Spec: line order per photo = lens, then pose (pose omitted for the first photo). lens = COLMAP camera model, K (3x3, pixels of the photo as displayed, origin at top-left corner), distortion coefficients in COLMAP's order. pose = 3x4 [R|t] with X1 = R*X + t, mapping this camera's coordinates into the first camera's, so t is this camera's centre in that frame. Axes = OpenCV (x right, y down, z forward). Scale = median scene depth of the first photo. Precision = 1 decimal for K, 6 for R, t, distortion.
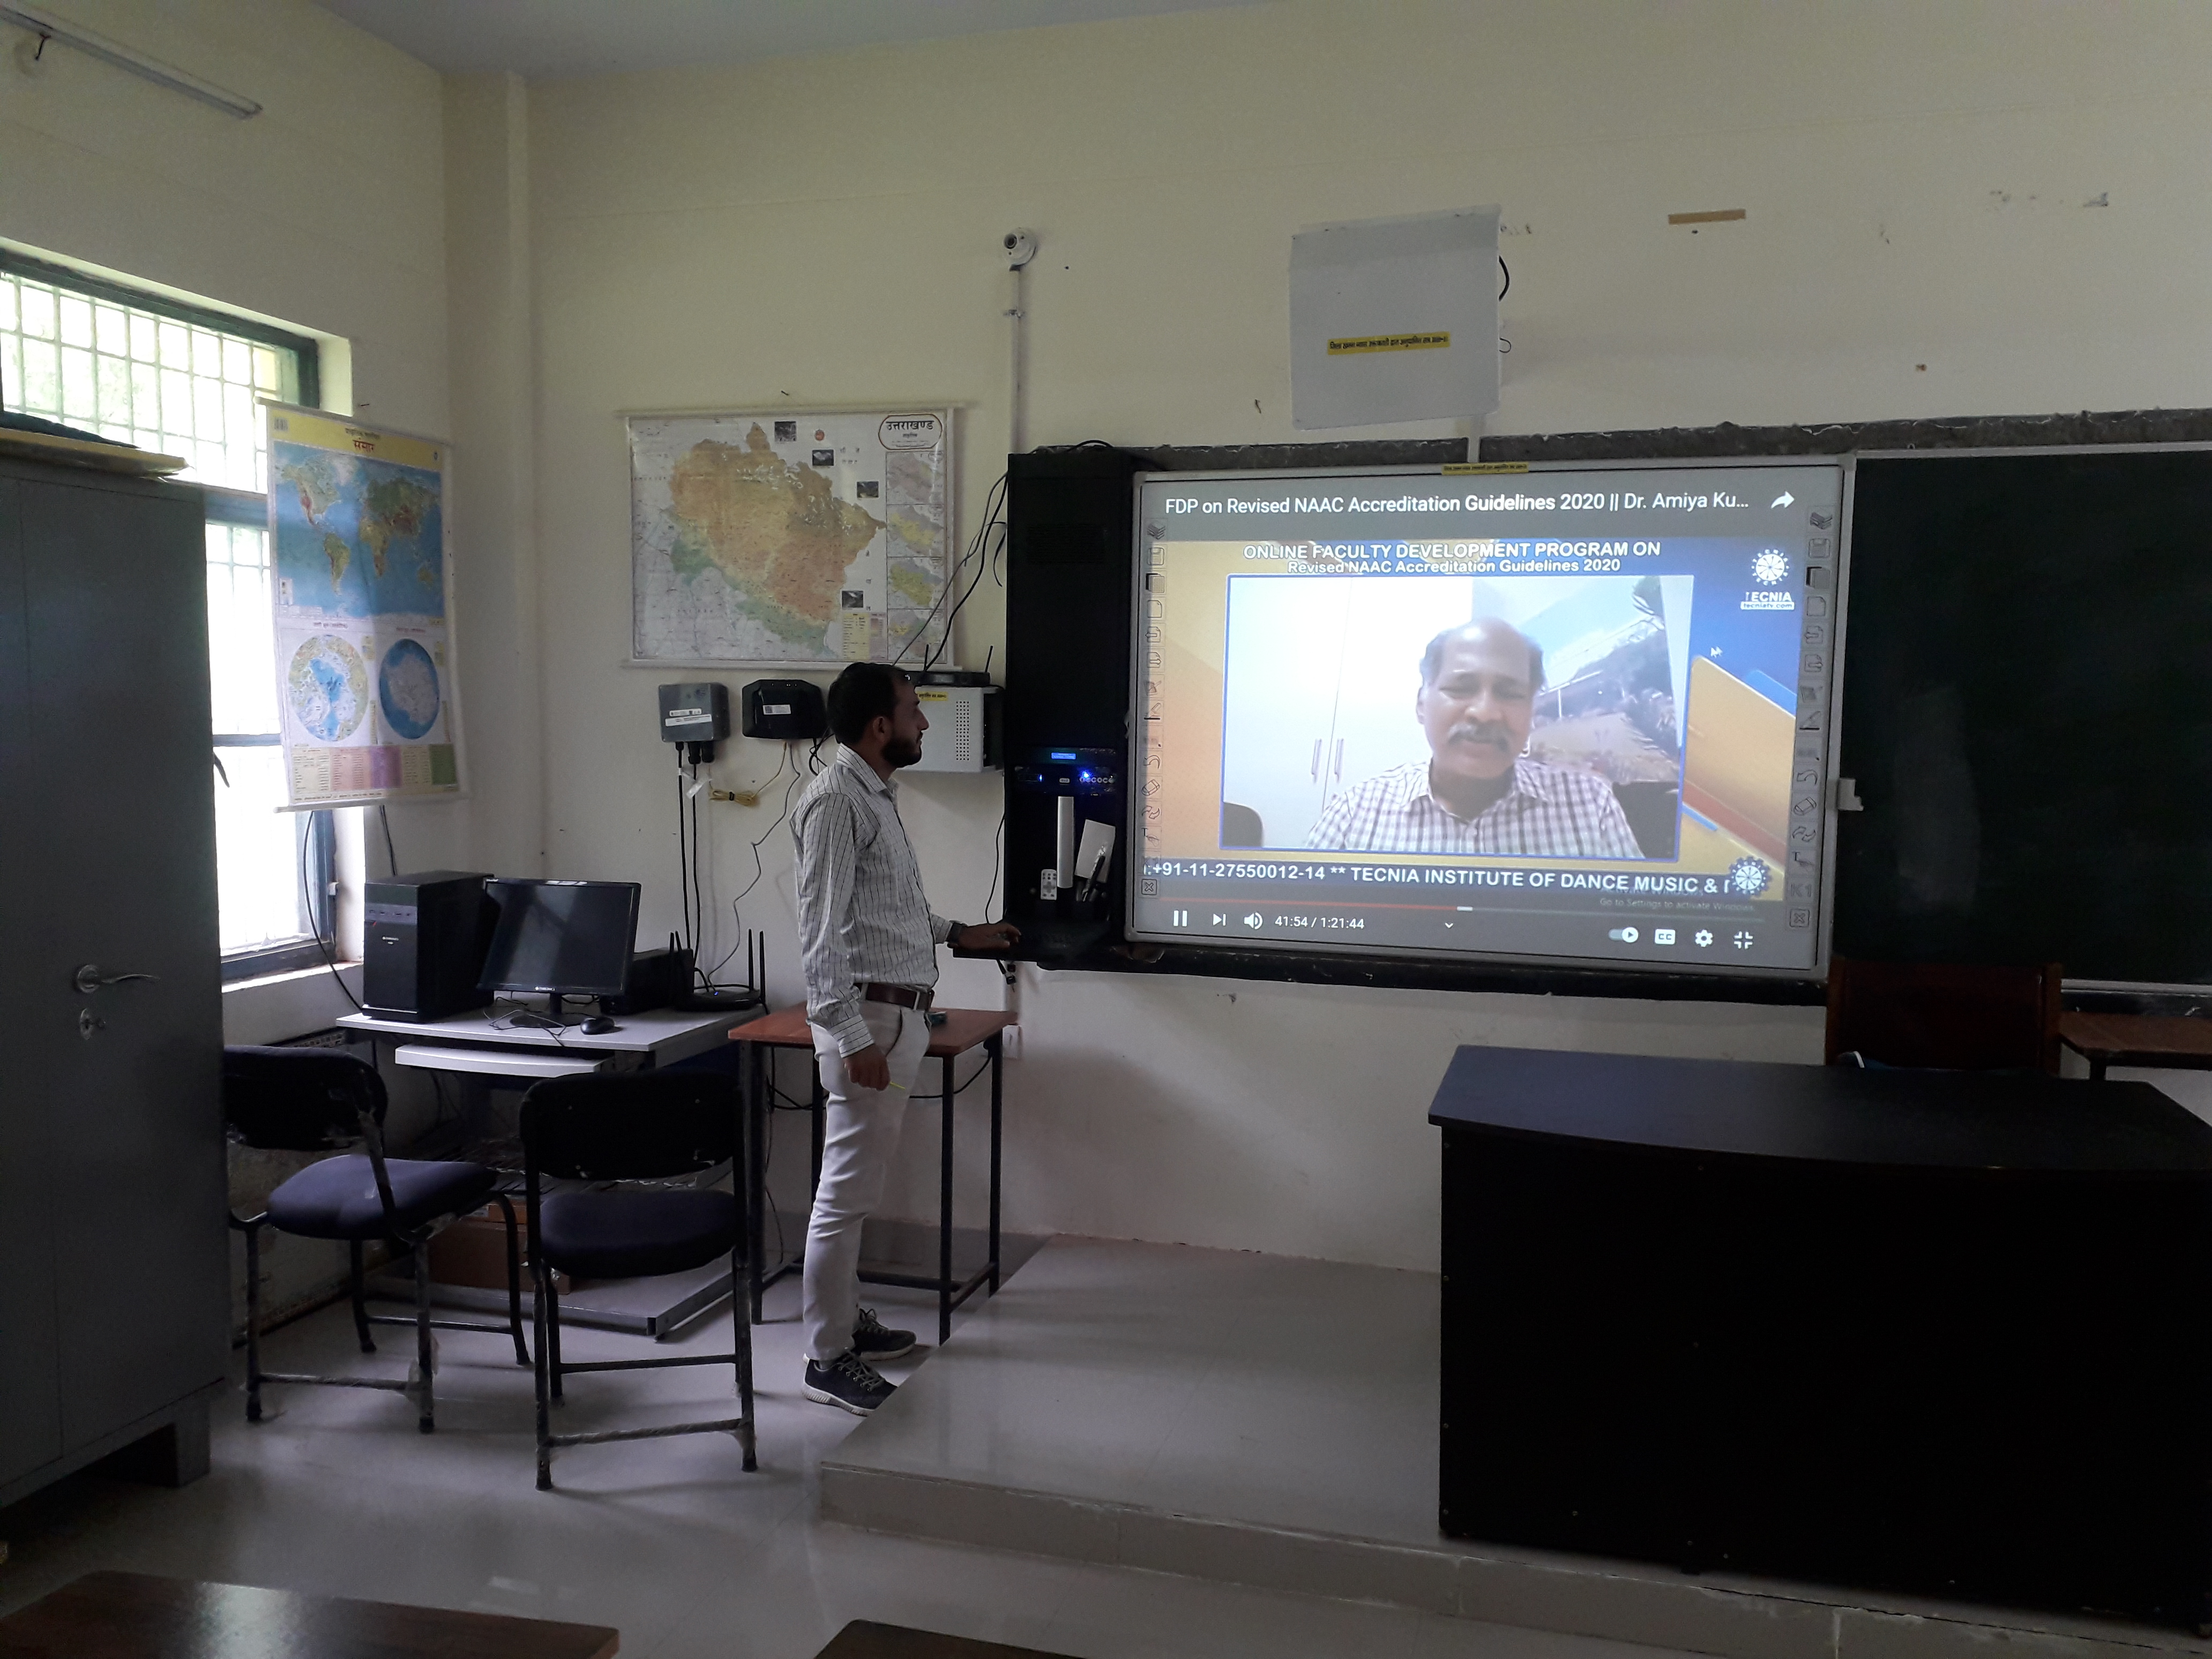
lens RADIAL K [[1759.1, 0, 1079.7], [0, 1759.1, 861.4], [0, 0, 1]] dist [0.123906, -0.223583]
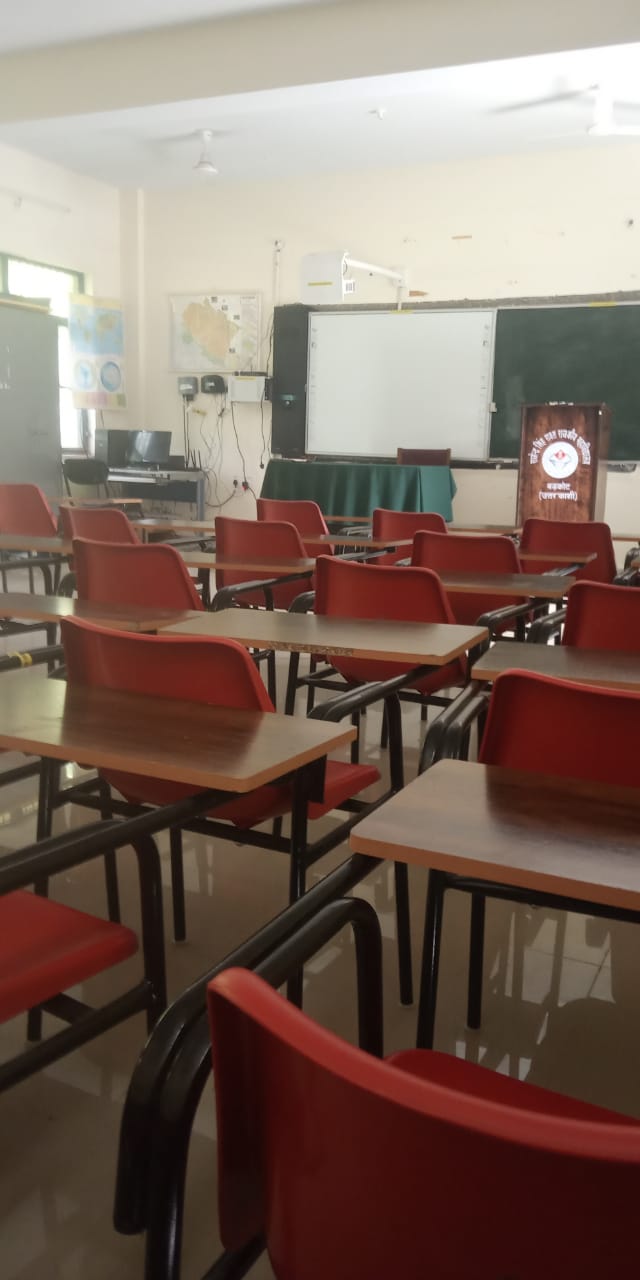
lens RADIAL K [[1042.1, 0, 321.0], [0, 1042.1, 635.2], [0, 0, 1]] dist [0.078159, -0.001162]
pose [[0.986141, 0.049715, -0.158284, 0.388863], [-0.035851, 0.995362, 0.089269, 0.210750], [0.161988, -0.082357, 0.983350, -1.001970]]
